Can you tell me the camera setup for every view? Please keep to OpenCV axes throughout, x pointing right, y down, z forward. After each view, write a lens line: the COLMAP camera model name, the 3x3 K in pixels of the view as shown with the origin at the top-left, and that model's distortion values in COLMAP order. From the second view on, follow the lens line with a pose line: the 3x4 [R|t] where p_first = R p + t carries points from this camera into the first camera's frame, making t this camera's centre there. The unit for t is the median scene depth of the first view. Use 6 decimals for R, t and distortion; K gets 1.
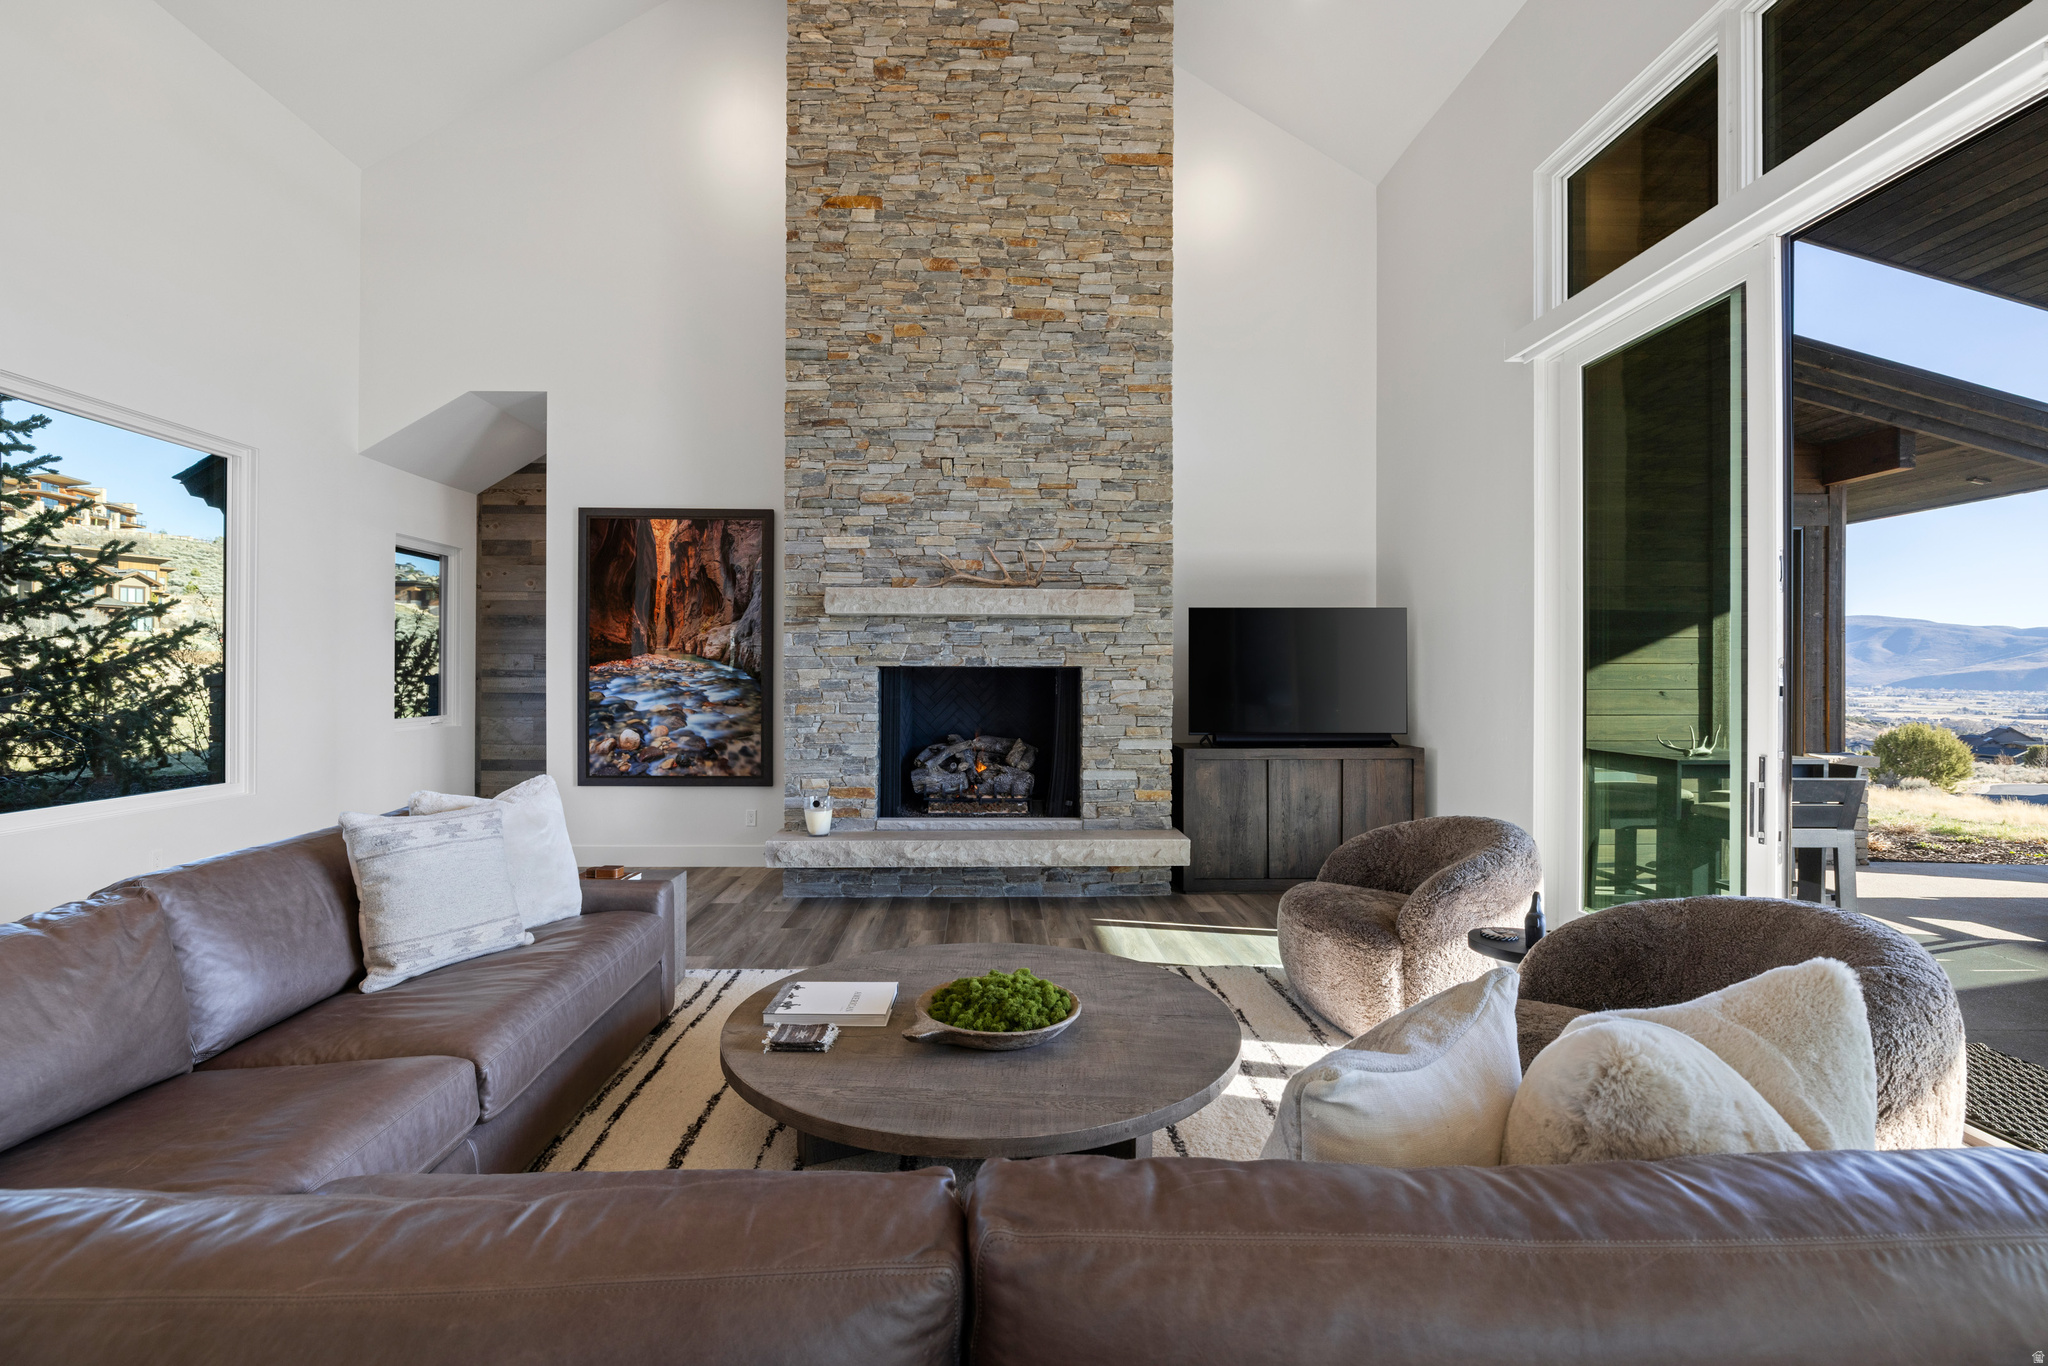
lens RADIAL K [[932.4, 0, 1009.4], [0, 932.4, 672.0], [0, 0, 1]] dist [-0.009202, 0.000299]
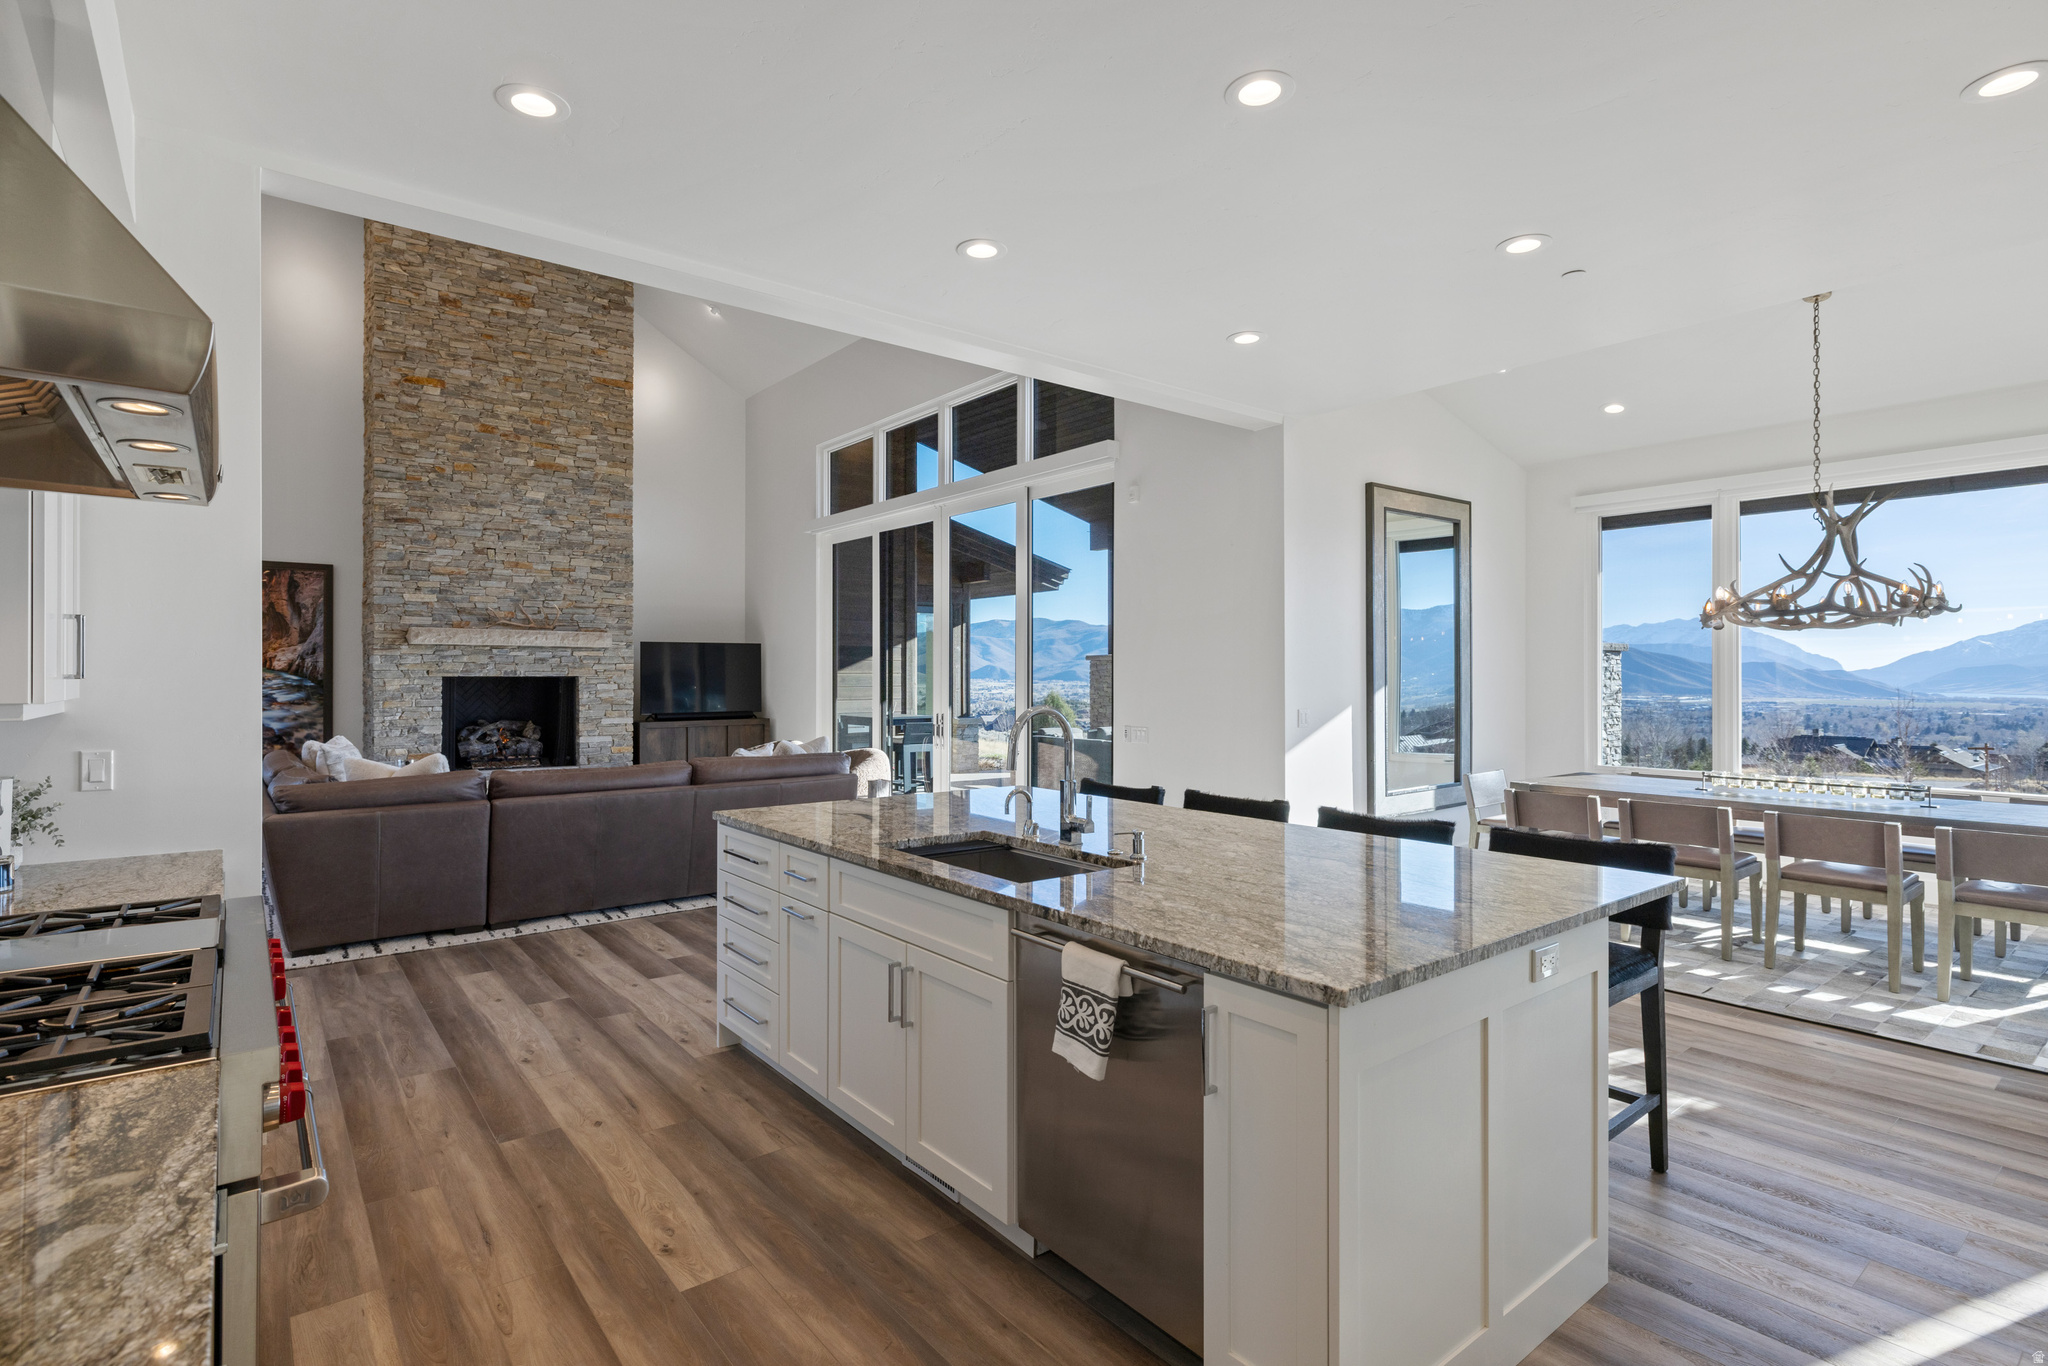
lens RADIAL K [[1010.1, 0, 1016.1], [0, 1010.1, 670.7], [0, 0, 1]] dist [-0.005389, 0.000048]
pose [[0.803184, -0.001314, 0.595729, -0.378790], [0.000281, 0.999998, 0.001828, -0.018842], [-0.595730, -0.001301, 0.803183, -0.959051]]
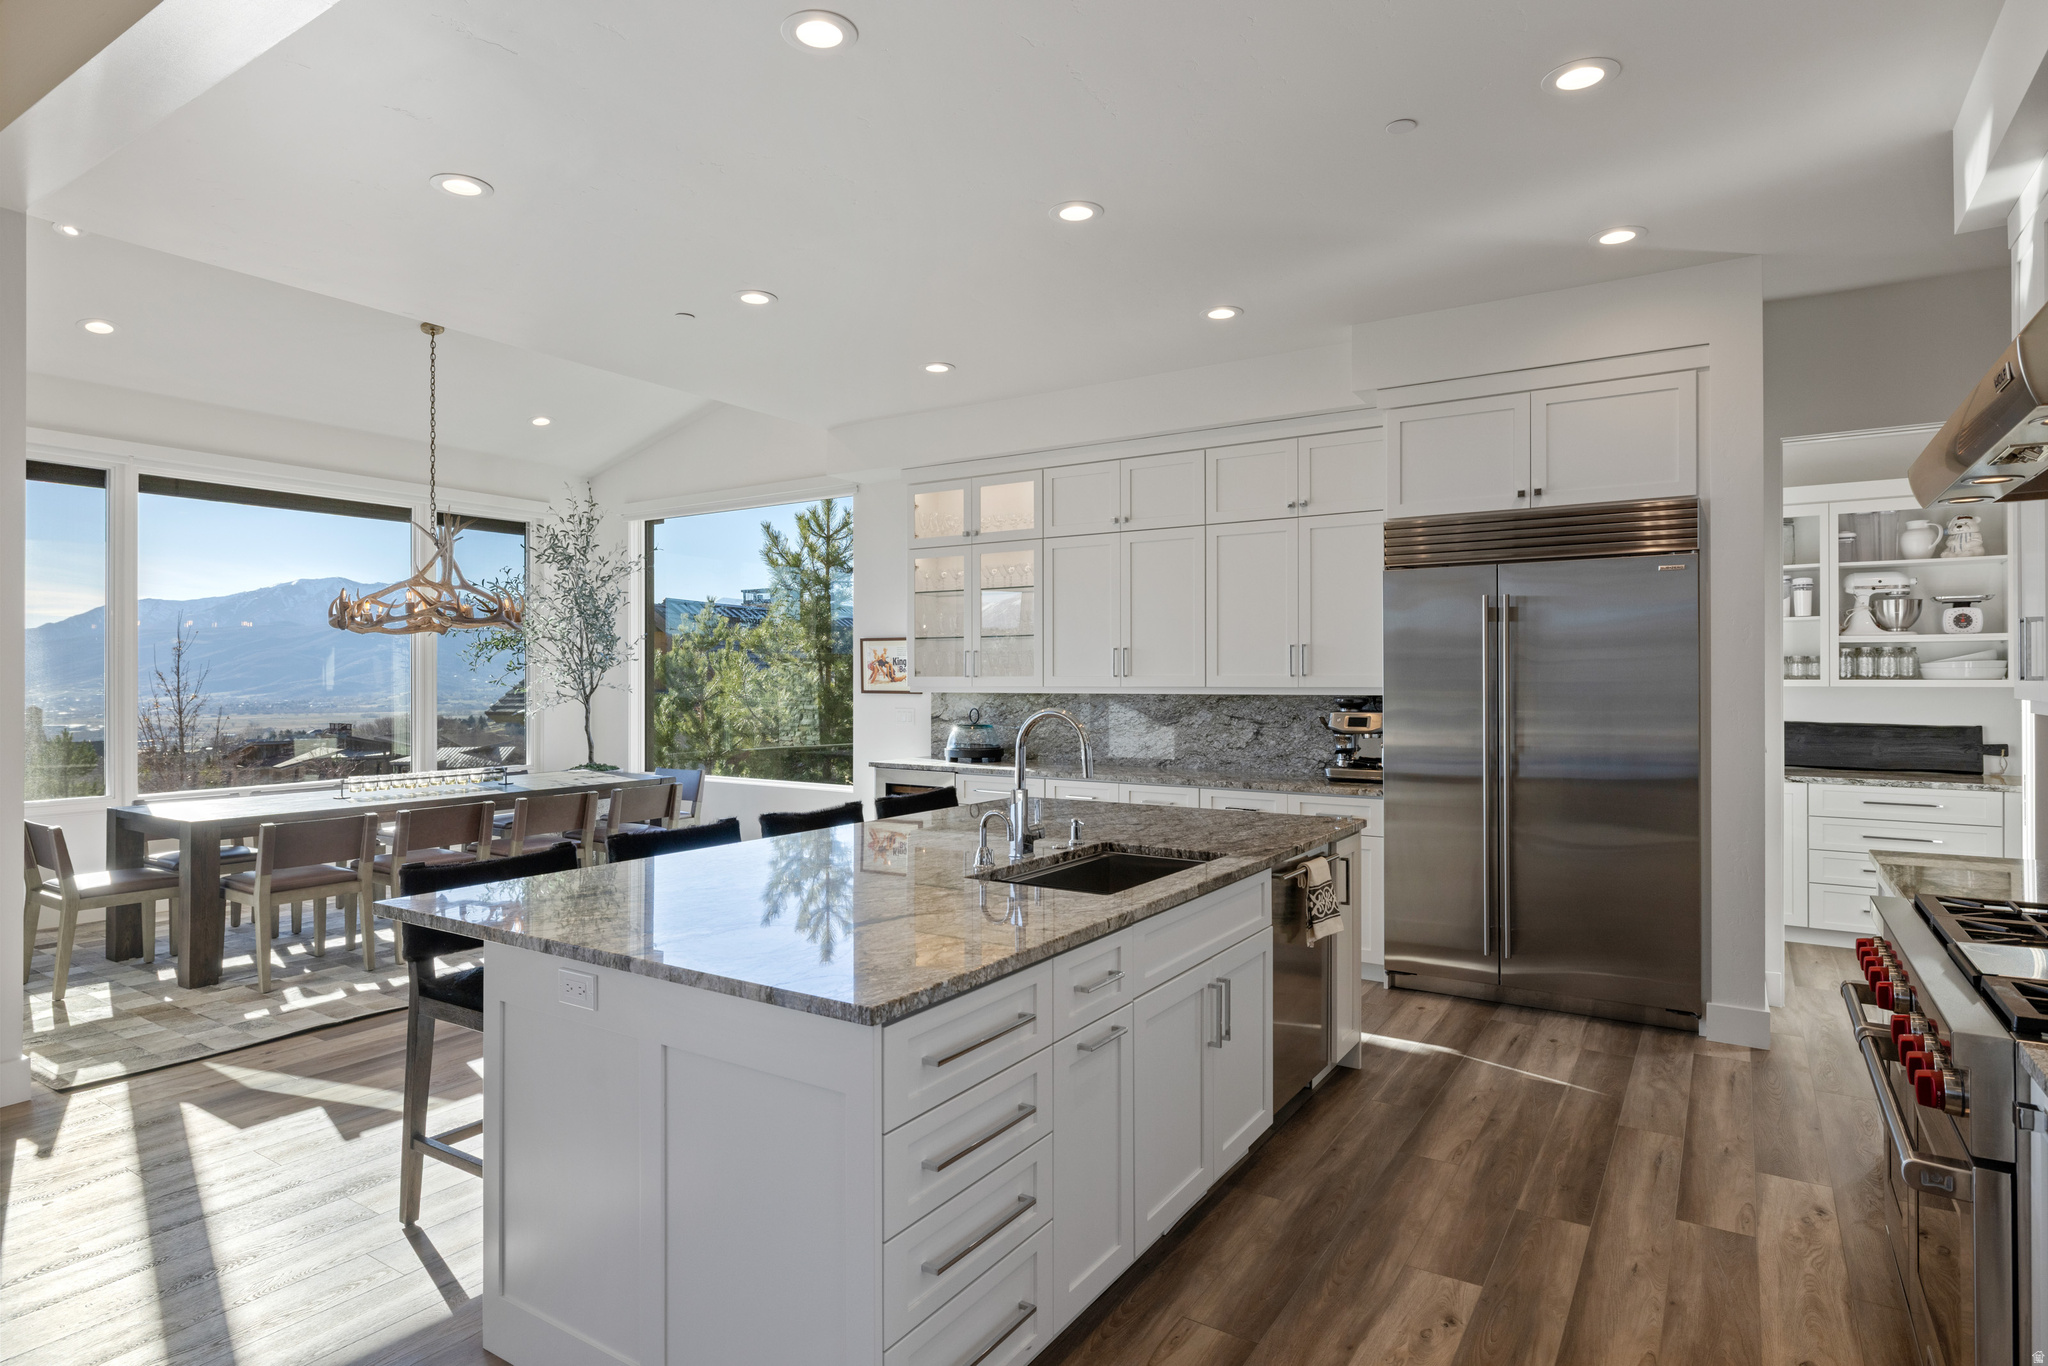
lens RADIAL K [[1097.6, 0, 1024.5], [0, 1097.6, 679.9], [0, 0, 1]] dist [0.000032, -0.000322]
pose [[-0.826102, -0.003658, 0.563509, -0.343302], [-0.004333, 0.999991, 0.000139, -0.013725], [-0.563504, -0.002327, -0.826110, -0.095949]]
